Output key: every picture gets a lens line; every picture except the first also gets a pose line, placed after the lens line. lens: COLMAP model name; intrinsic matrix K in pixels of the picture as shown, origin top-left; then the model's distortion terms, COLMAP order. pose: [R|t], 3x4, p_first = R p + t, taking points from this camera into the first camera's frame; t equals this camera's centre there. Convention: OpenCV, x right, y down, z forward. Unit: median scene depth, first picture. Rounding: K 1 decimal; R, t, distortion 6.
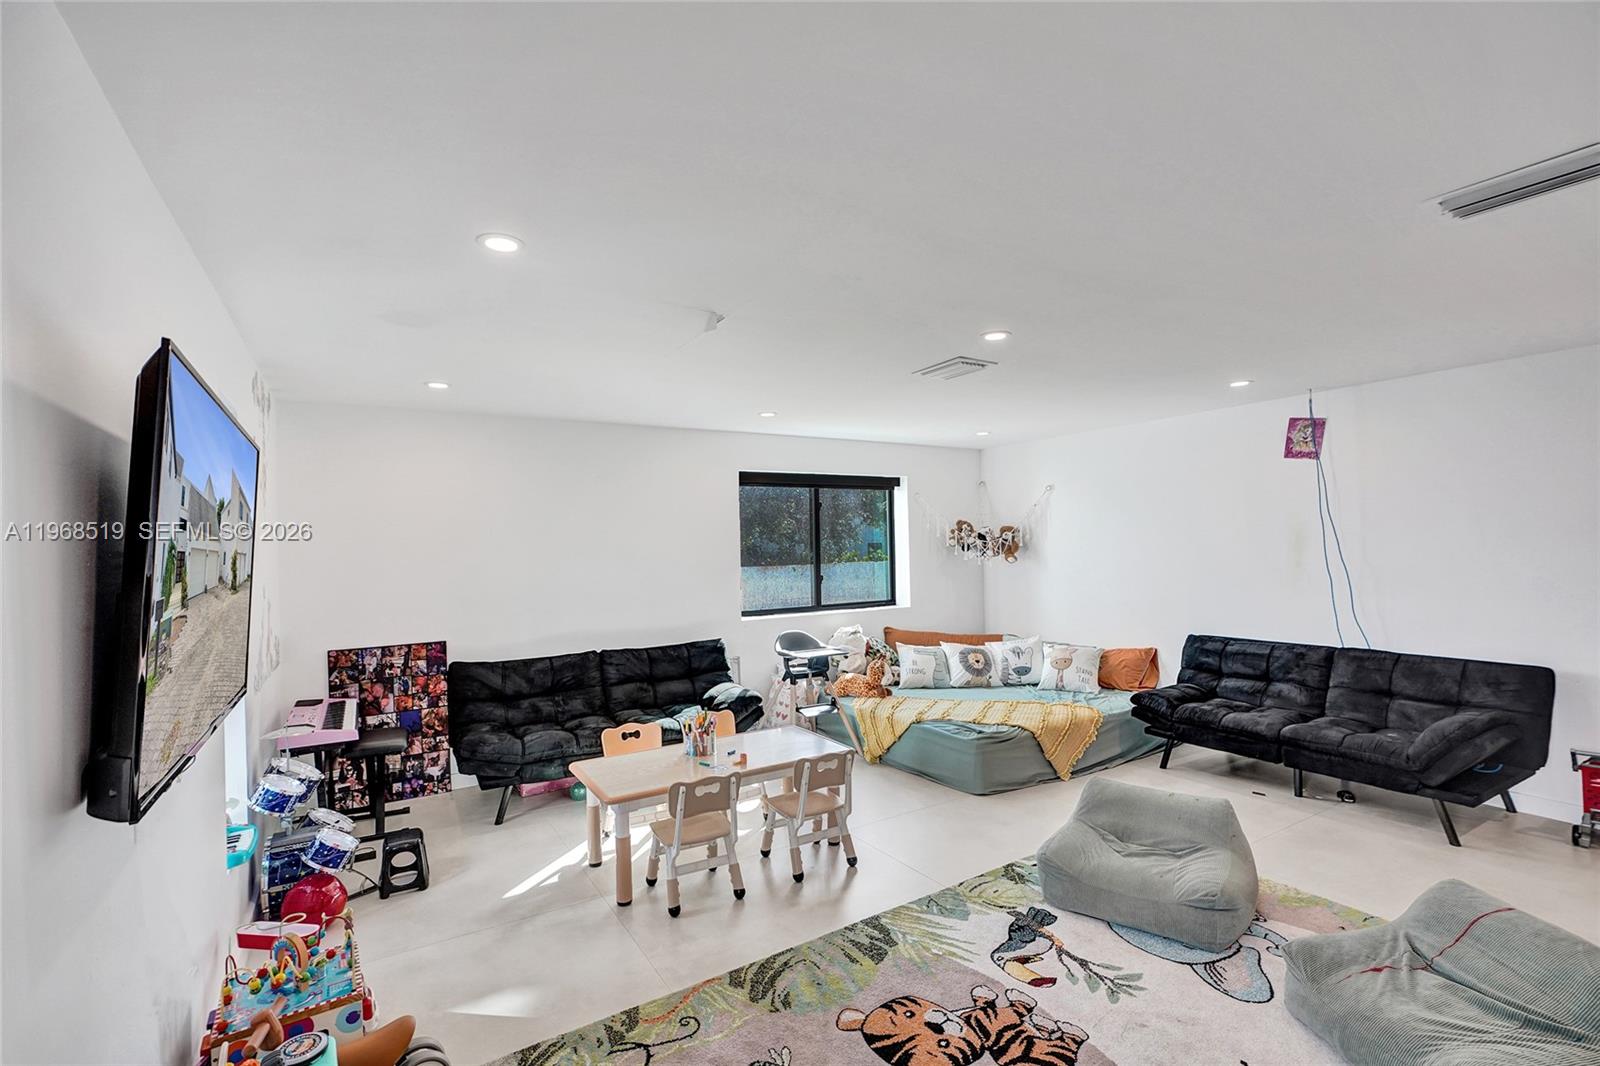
lens RADIAL K [[715.3, 0, 794.6], [0, 715.3, 533.4], [0, 0, 1]] dist [0.001121, 0.000918]
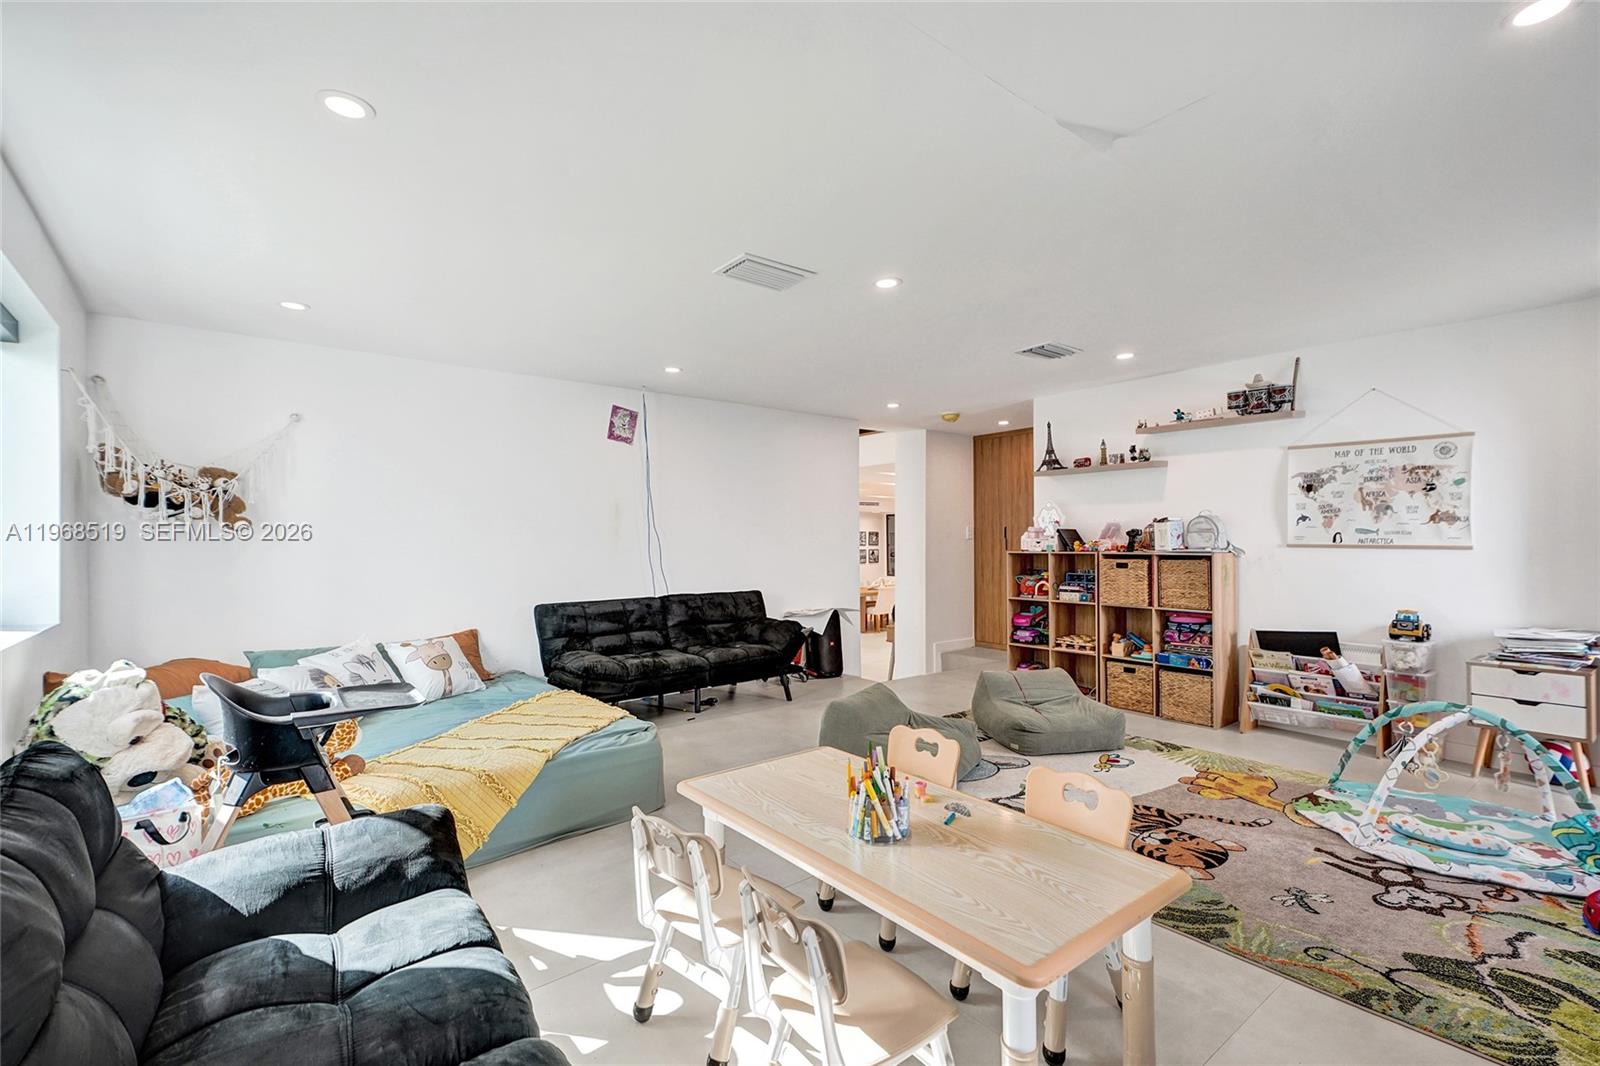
lens RADIAL K [[715.3, 0, 794.6], [0, 715.3, 533.4], [0, 0, 1]] dist [0.001121, 0.000918]
pose [[-0.123918, 0.038161, 0.991558, -0.491706], [-0.008612, 0.999181, -0.039531, 0.091043], [-0.992255, -0.013438, -0.123487, 0.878773]]
